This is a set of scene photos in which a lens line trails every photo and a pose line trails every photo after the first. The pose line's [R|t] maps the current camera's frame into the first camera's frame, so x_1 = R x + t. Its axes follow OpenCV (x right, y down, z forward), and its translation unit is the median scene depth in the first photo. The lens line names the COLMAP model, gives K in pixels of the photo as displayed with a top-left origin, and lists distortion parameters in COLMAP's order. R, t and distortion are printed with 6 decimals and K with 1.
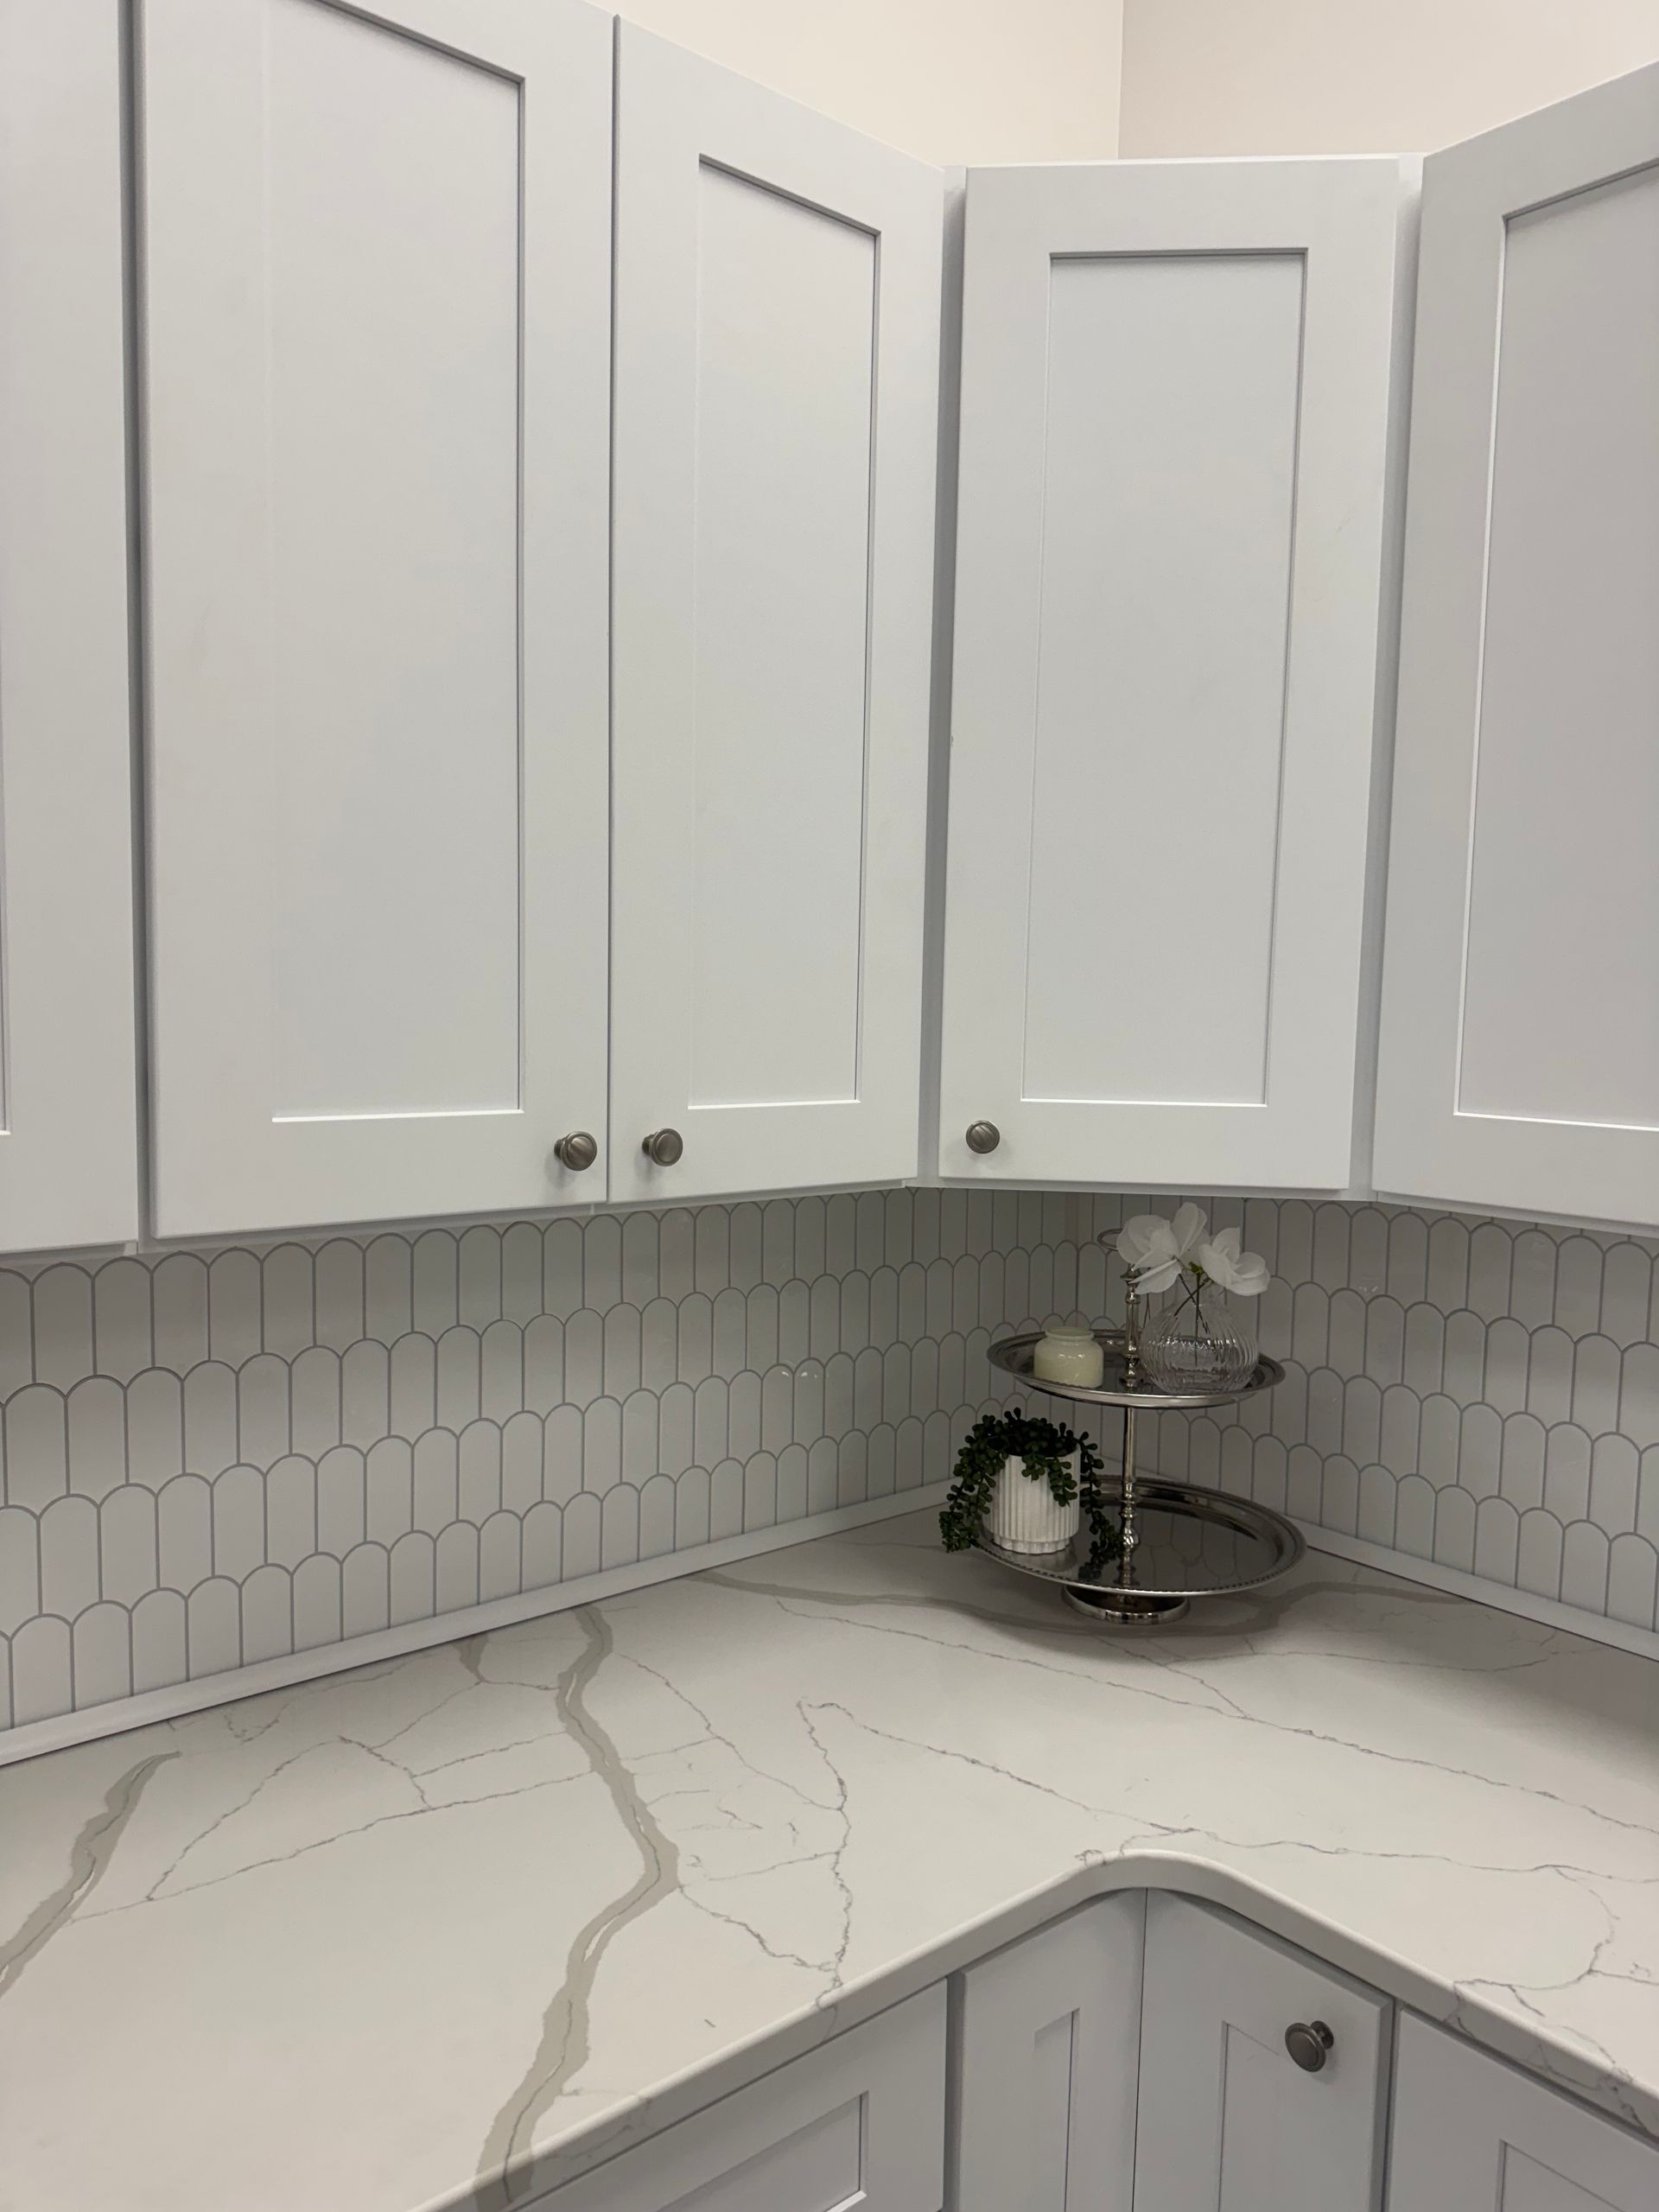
lens RADIAL K [[1568.8, 0, 822.3], [0, 1568.8, 1116.5], [0, 0, 1]] dist [0.142870, -0.261797]
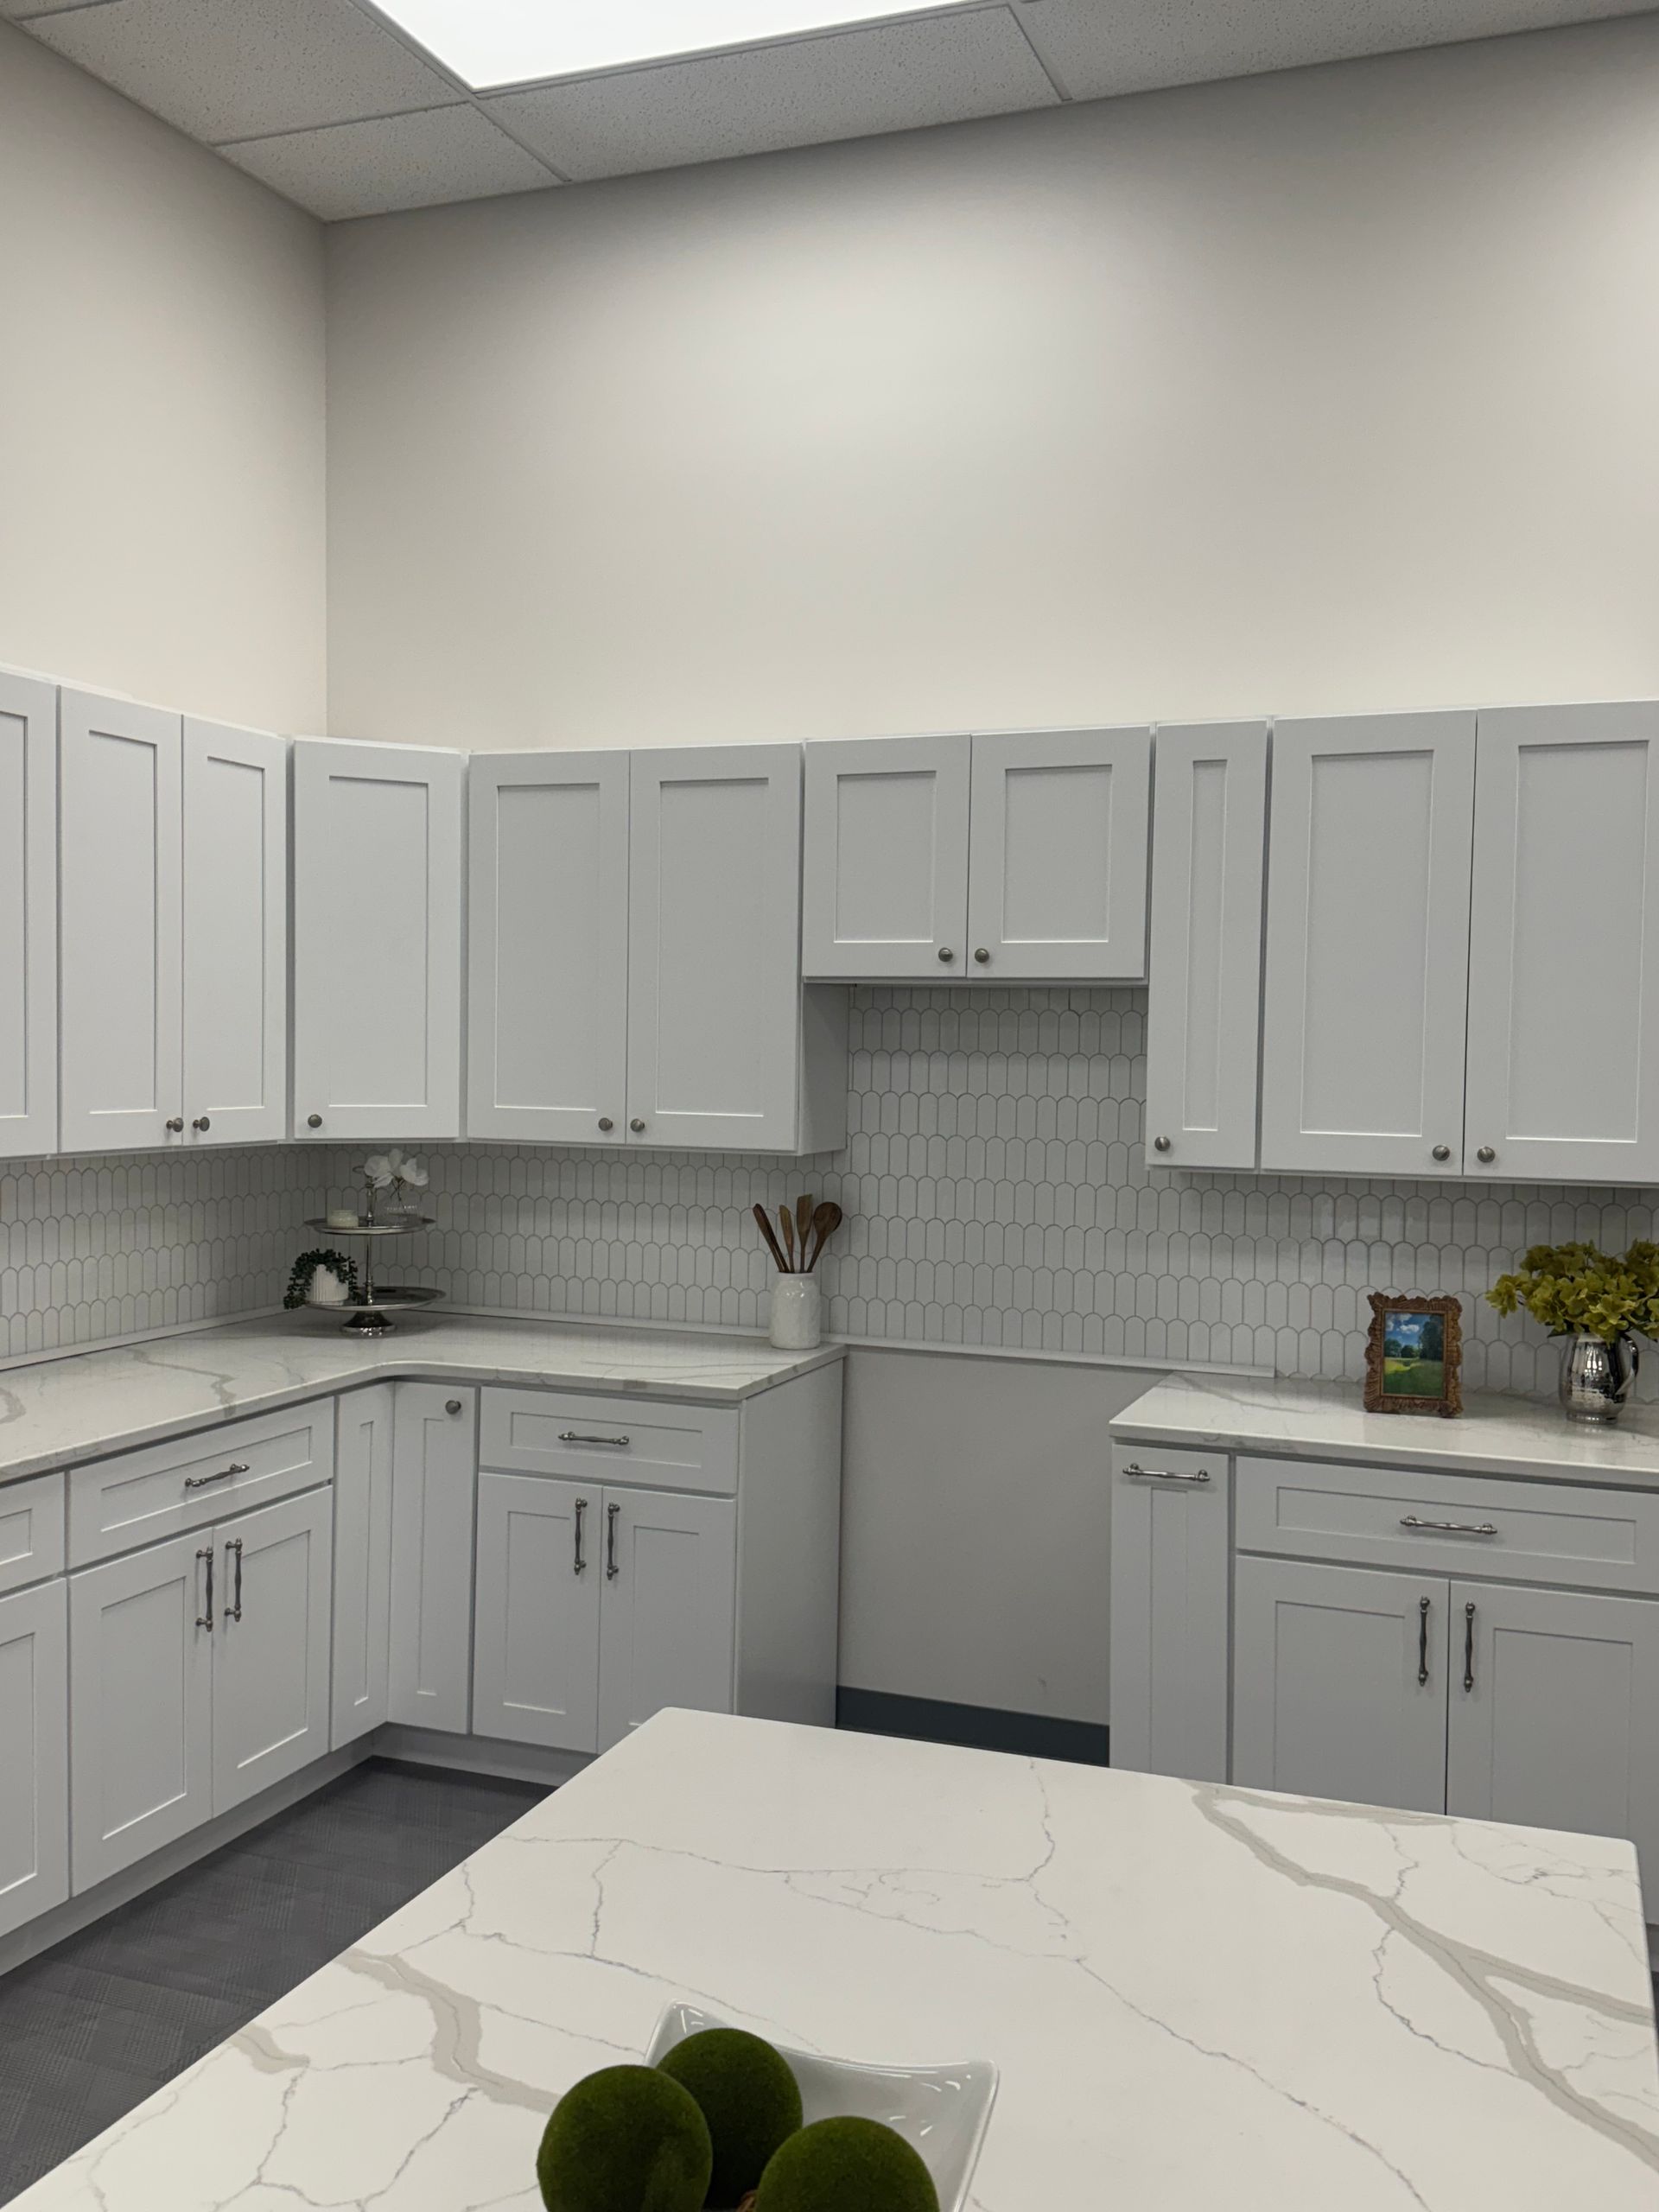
lens RADIAL K [[1988.0, 0, 828.5], [0, 1988.0, 1106.4], [0, 0, 1]] dist [0.160559, -0.337745]
pose [[0.879064, -0.021612, 0.476213, -0.644561], [0.038780, 0.998903, -0.026251, 0.097873], [-0.475124, 0.041544, 0.878938, -2.013910]]
